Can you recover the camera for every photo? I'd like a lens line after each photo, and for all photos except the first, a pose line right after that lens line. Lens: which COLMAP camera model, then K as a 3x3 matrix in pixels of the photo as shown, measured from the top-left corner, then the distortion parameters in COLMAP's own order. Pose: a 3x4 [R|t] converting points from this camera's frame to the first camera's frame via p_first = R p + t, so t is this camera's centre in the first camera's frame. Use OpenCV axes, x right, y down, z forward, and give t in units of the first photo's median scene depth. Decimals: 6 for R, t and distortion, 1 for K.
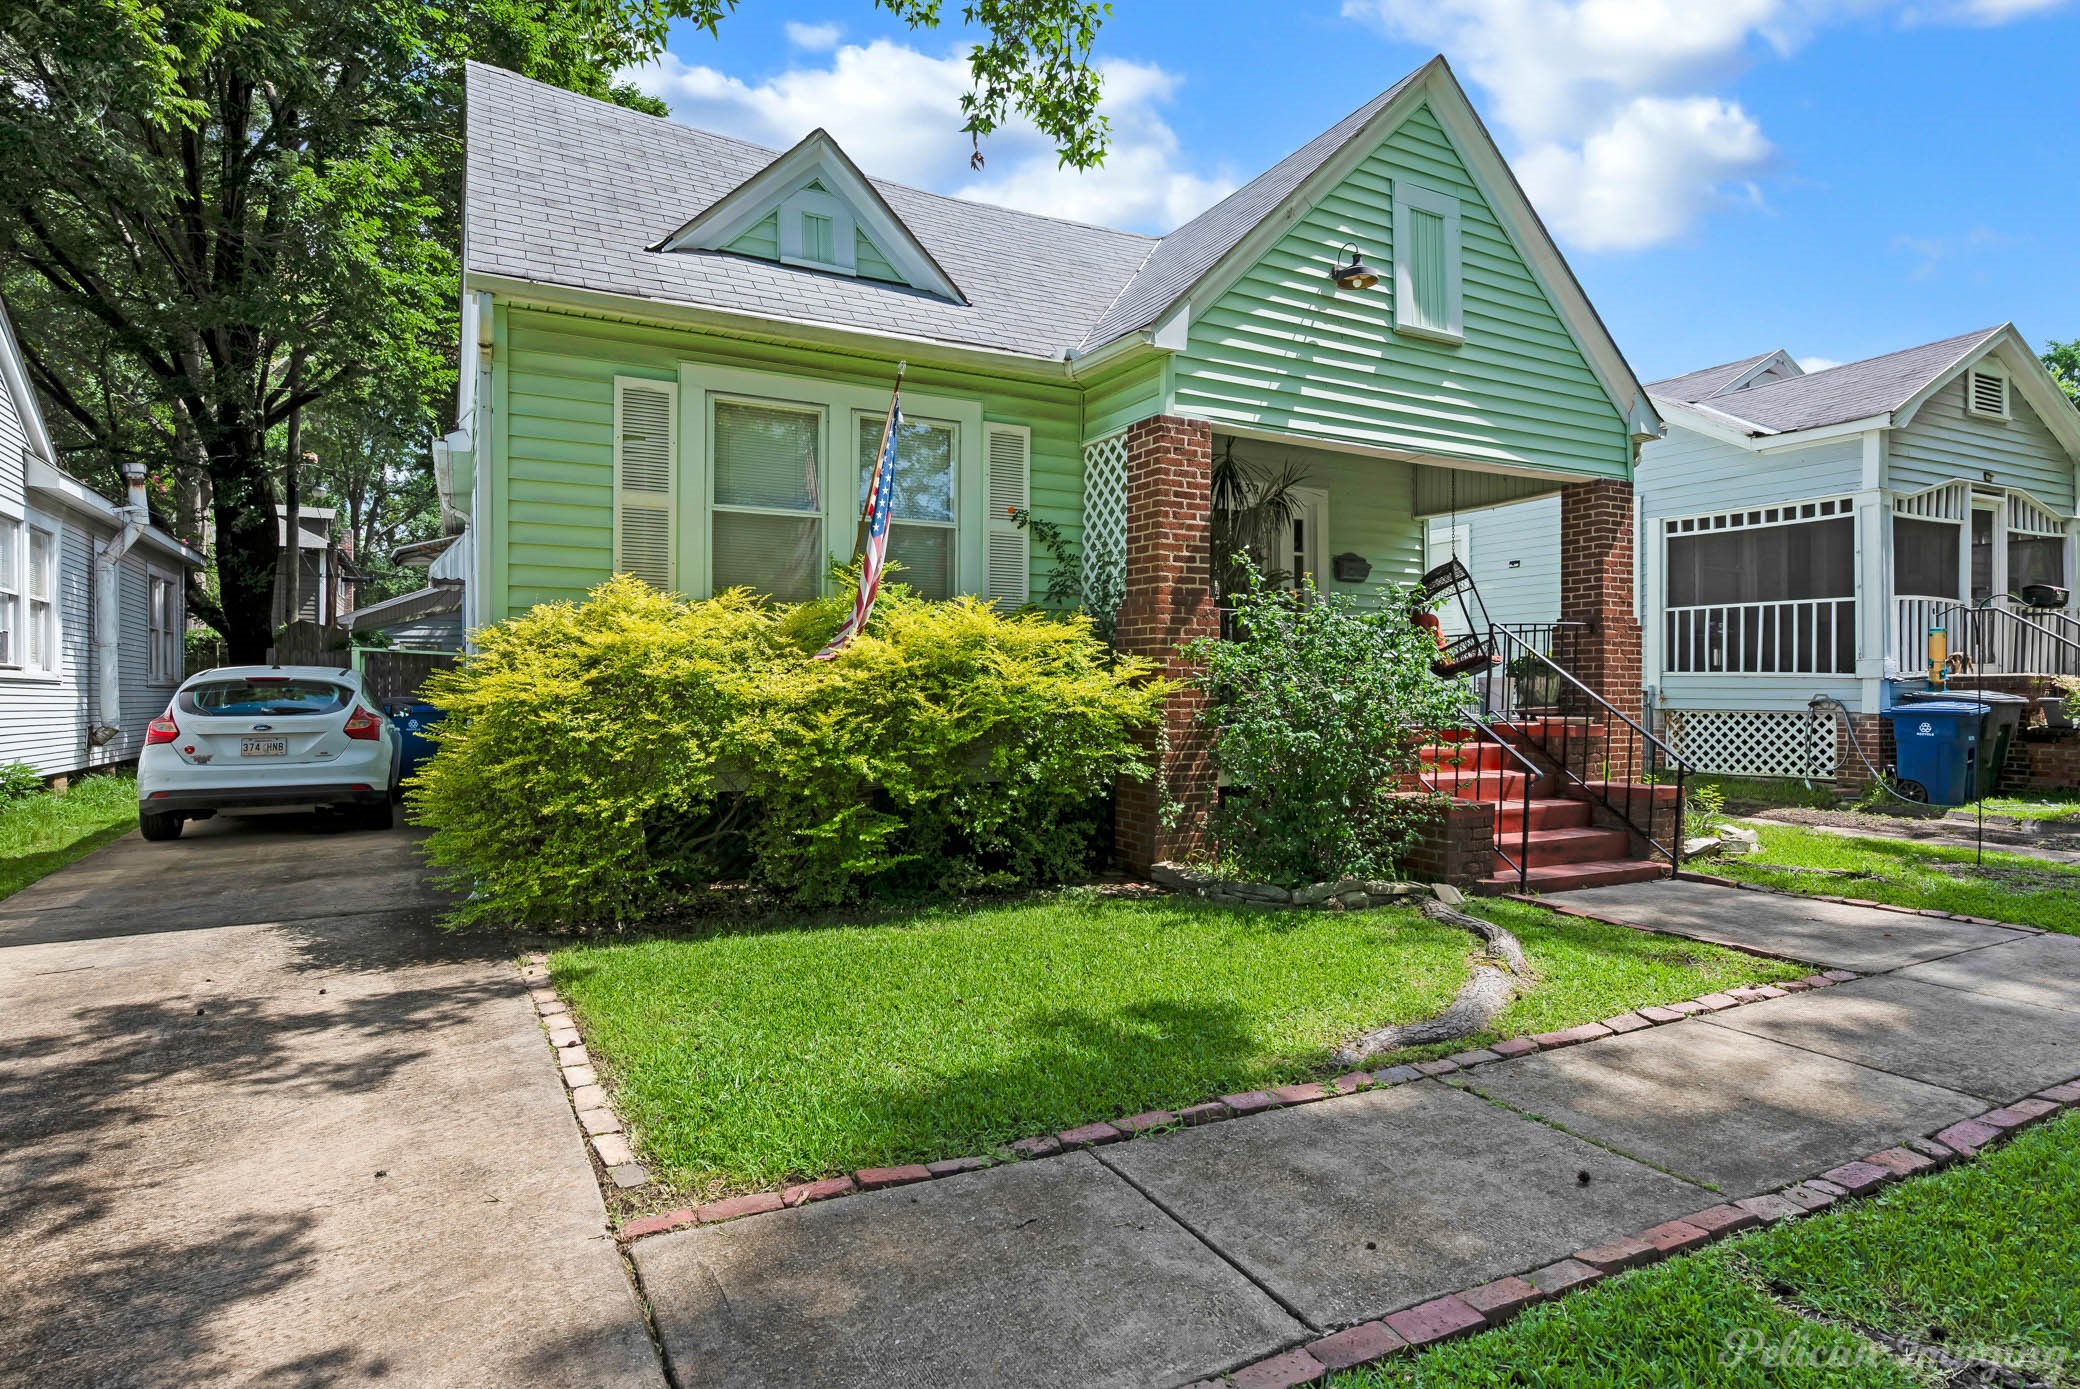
lens RADIAL K [[1106.5, 0, 1040.0], [0, 1106.5, 694.5], [0, 0, 1]] dist [0.000897, -0.000008]
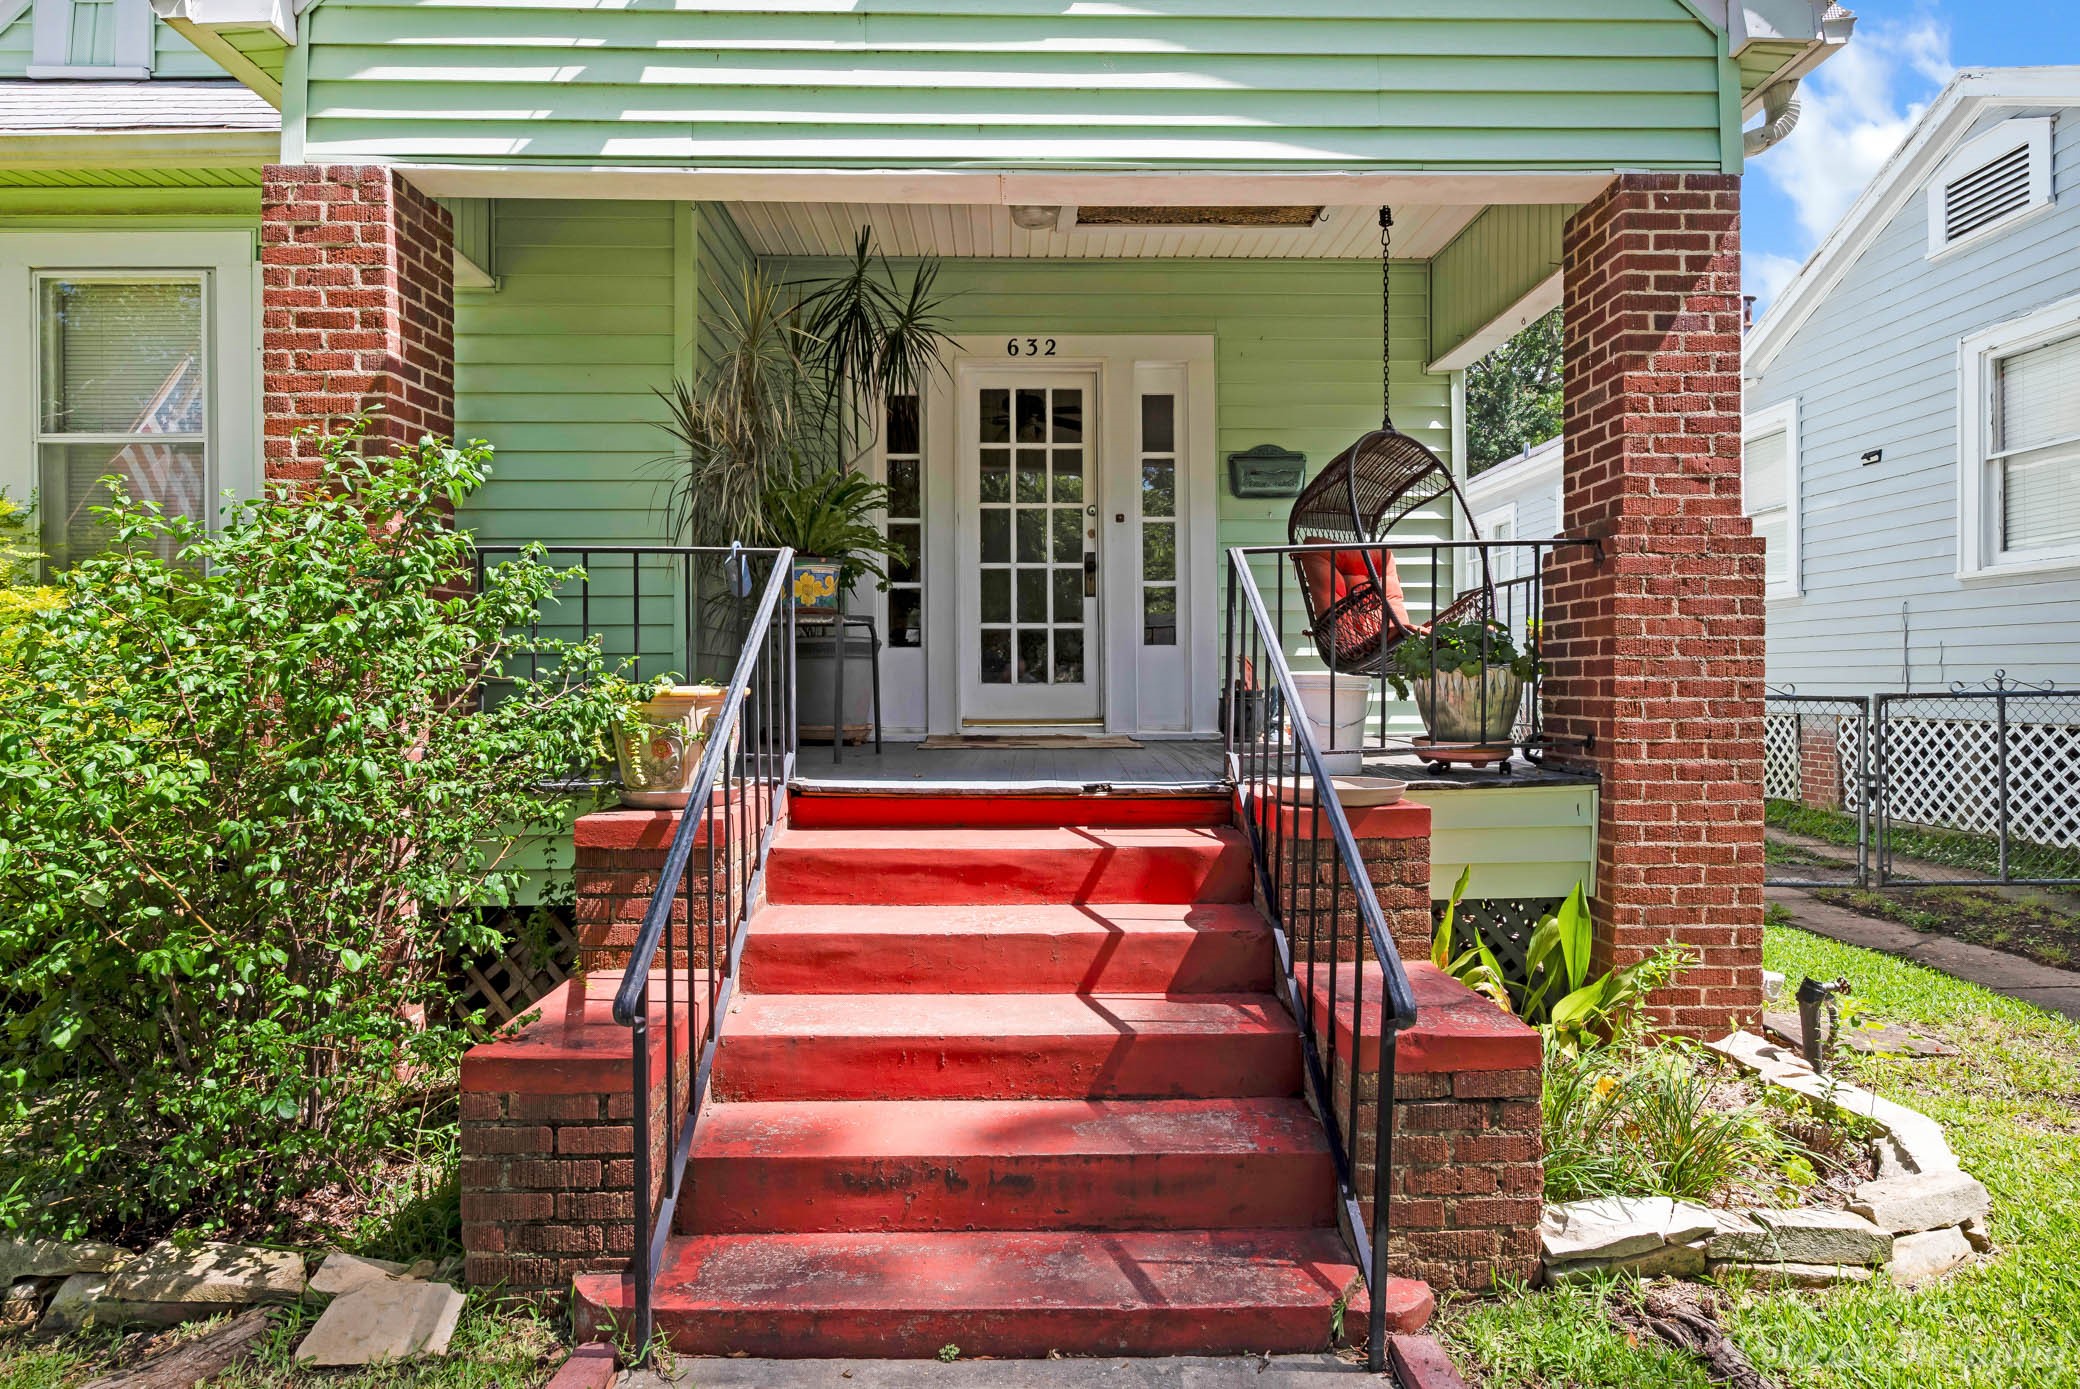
lens RADIAL K [[1070.4, 0, 1035.2], [0, 1070.4, 682.4], [0, 0, 1]] dist [-0.003649, -0.000314]
pose [[0.890829, -0.003543, -0.454326, 0.589882], [0.004025, 0.999992, 0.000094, -0.015292], [0.454322, -0.001912, 0.890836, 0.669110]]
